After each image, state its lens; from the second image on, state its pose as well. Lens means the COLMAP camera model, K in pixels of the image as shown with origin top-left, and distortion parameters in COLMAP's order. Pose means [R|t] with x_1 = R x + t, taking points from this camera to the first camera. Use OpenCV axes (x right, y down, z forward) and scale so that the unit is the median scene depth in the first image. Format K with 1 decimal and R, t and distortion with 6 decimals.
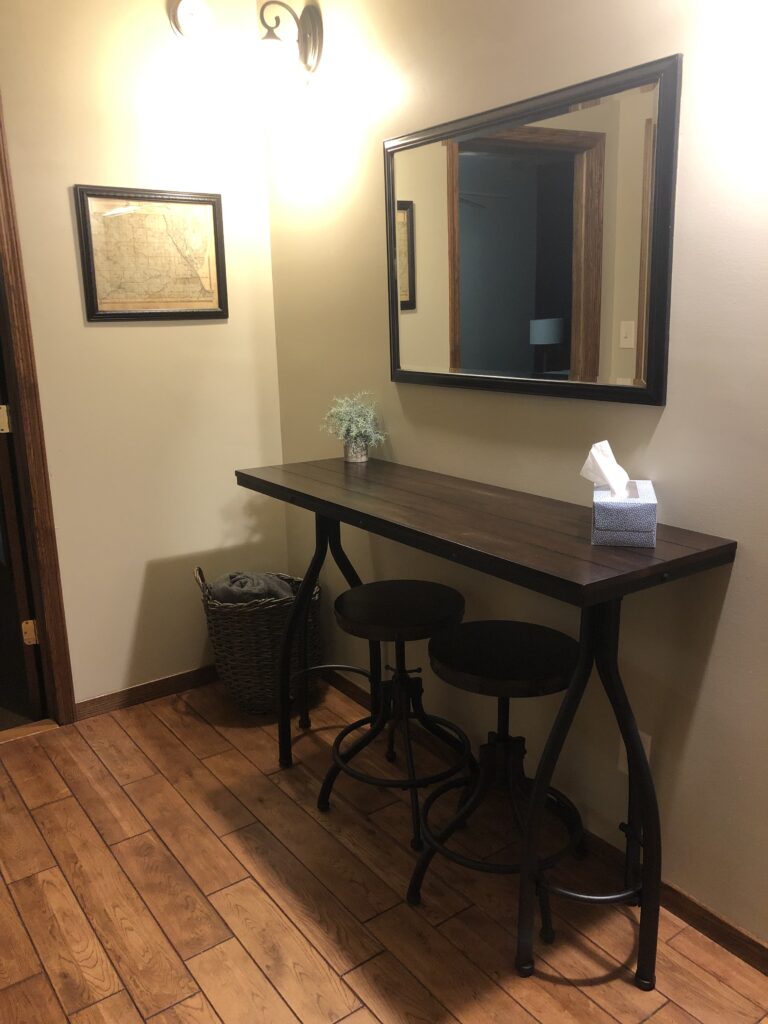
lens RADIAL K [[861.8, 0, 404.4], [0, 861.8, 509.2], [0, 0, 1]] dist [0.080638, -0.098763]
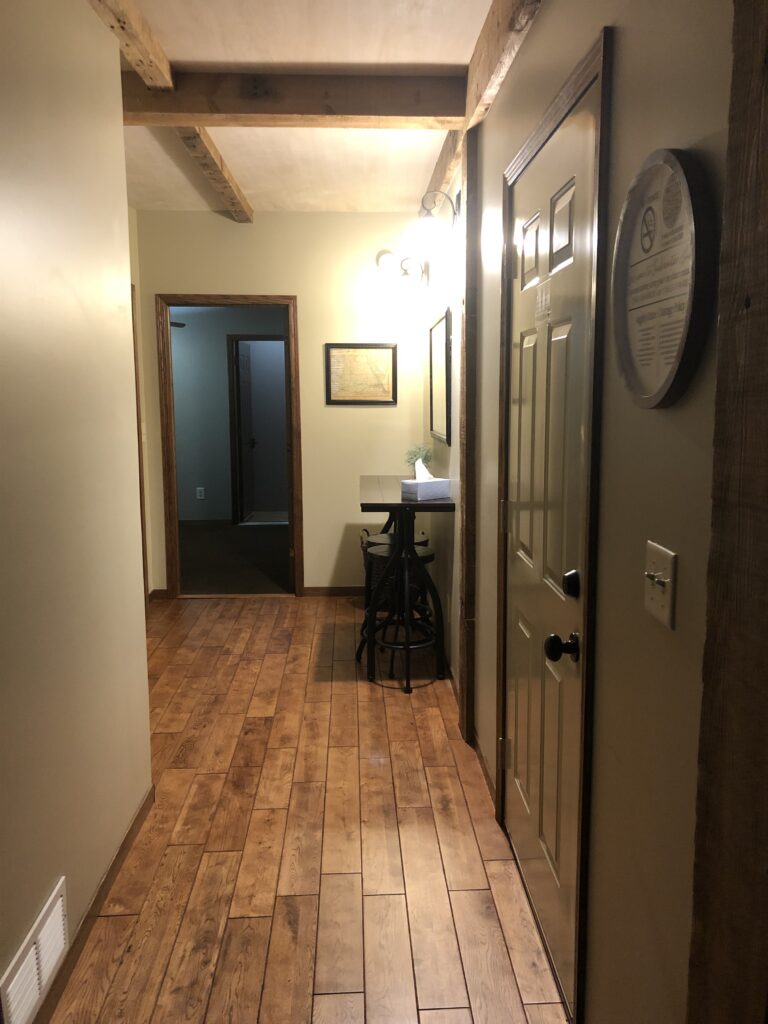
lens RADIAL K [[861.8, 0, 404.4], [0, 861.8, 509.2], [0, 0, 1]] dist [0.080638, -0.098763]
pose [[0.836650, 0.089748, -0.540335, 0.990289], [-0.142547, 0.988169, -0.056587, 0.134547], [0.528864, 0.124367, 0.839545, -0.662833]]
